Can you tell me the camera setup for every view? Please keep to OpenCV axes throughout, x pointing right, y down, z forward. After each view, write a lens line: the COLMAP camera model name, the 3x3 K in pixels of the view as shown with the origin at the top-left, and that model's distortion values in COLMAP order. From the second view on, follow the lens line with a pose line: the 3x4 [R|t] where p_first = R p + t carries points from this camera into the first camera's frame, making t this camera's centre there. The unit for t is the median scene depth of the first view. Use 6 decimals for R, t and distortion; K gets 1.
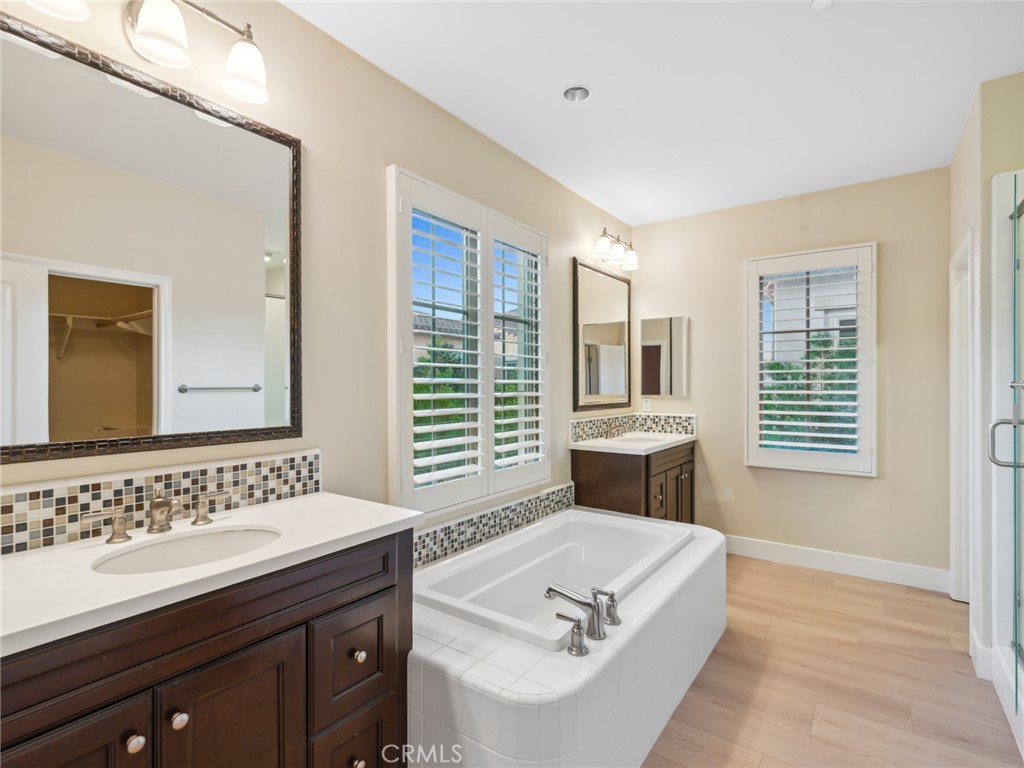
lens RADIAL K [[512.2, 0, 517.1], [0, 512.2, 375.1], [0, 0, 1]] dist [0.001703, -0.001783]
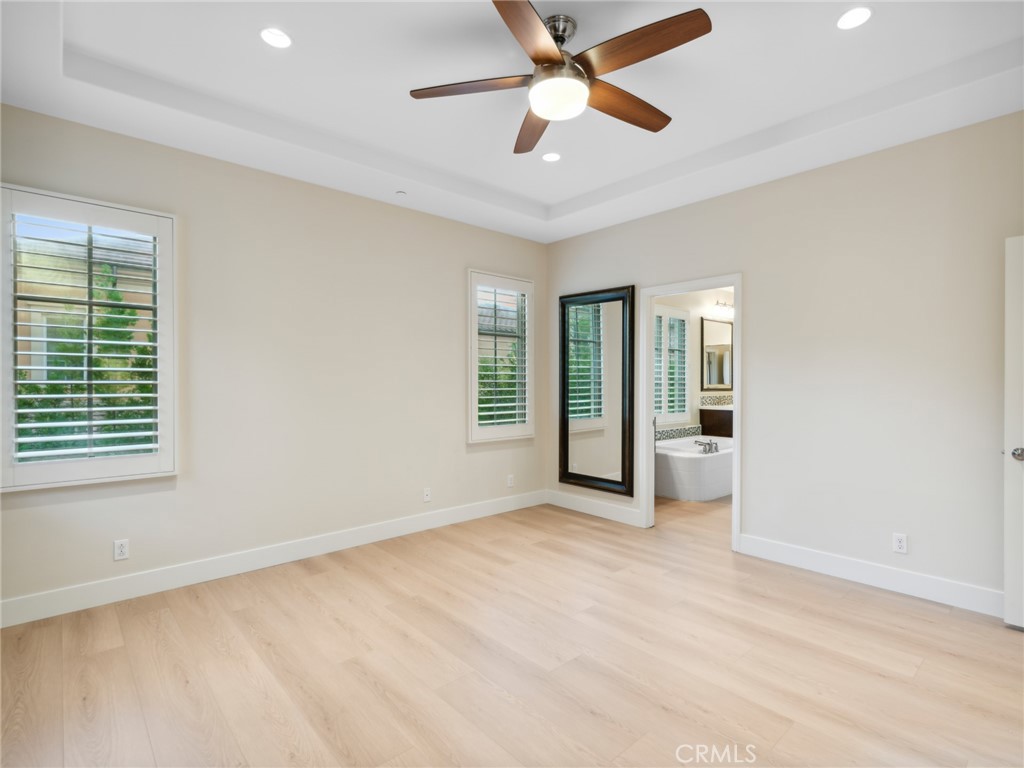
lens RADIAL K [[512.2, 0, 517.1], [0, 512.2, 375.1], [0, 0, 1]] dist [0.001703, -0.001783]
pose [[0.975963, 0.002898, -0.217918, -0.218071], [-0.002629, 0.999995, 0.001525, 0.004821], [0.217922, -0.000916, 0.975966, -1.569302]]
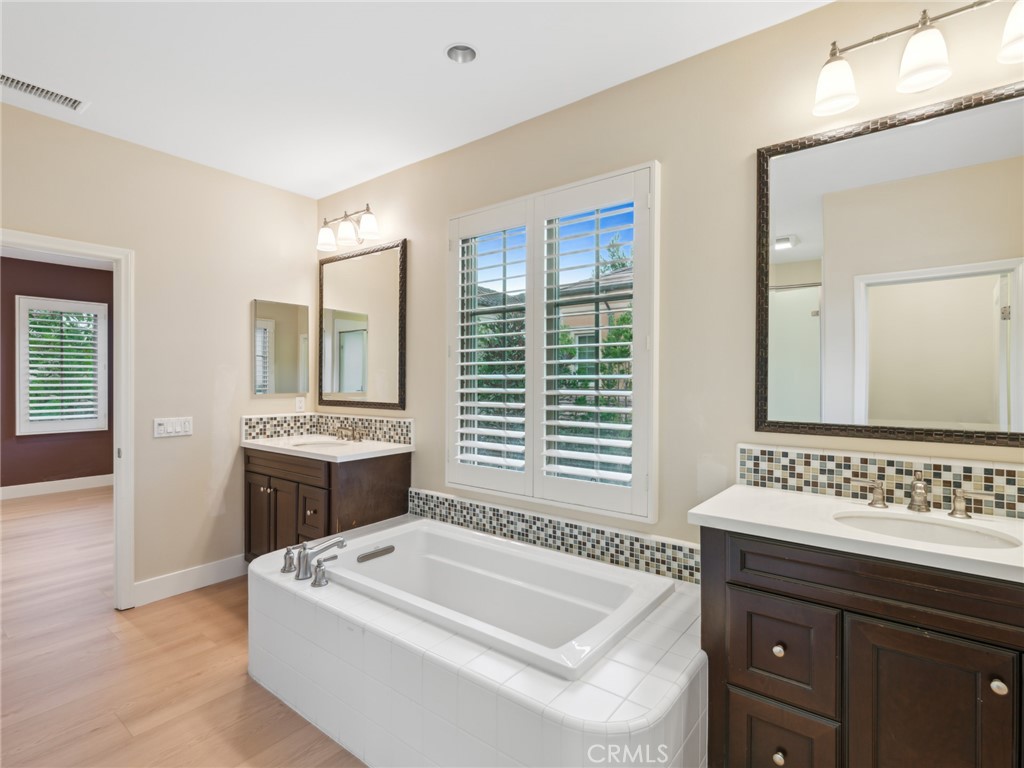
lens RADIAL K [[512.2, 0, 517.1], [0, 512.2, 375.1], [0, 0, 1]] dist [0.001703, -0.001783]
pose [[-0.048866, -0.004998, -0.998793, 0.894947], [0.017911, 0.999822, -0.005879, 0.013266], [0.998645, -0.018177, -0.048768, 1.019853]]
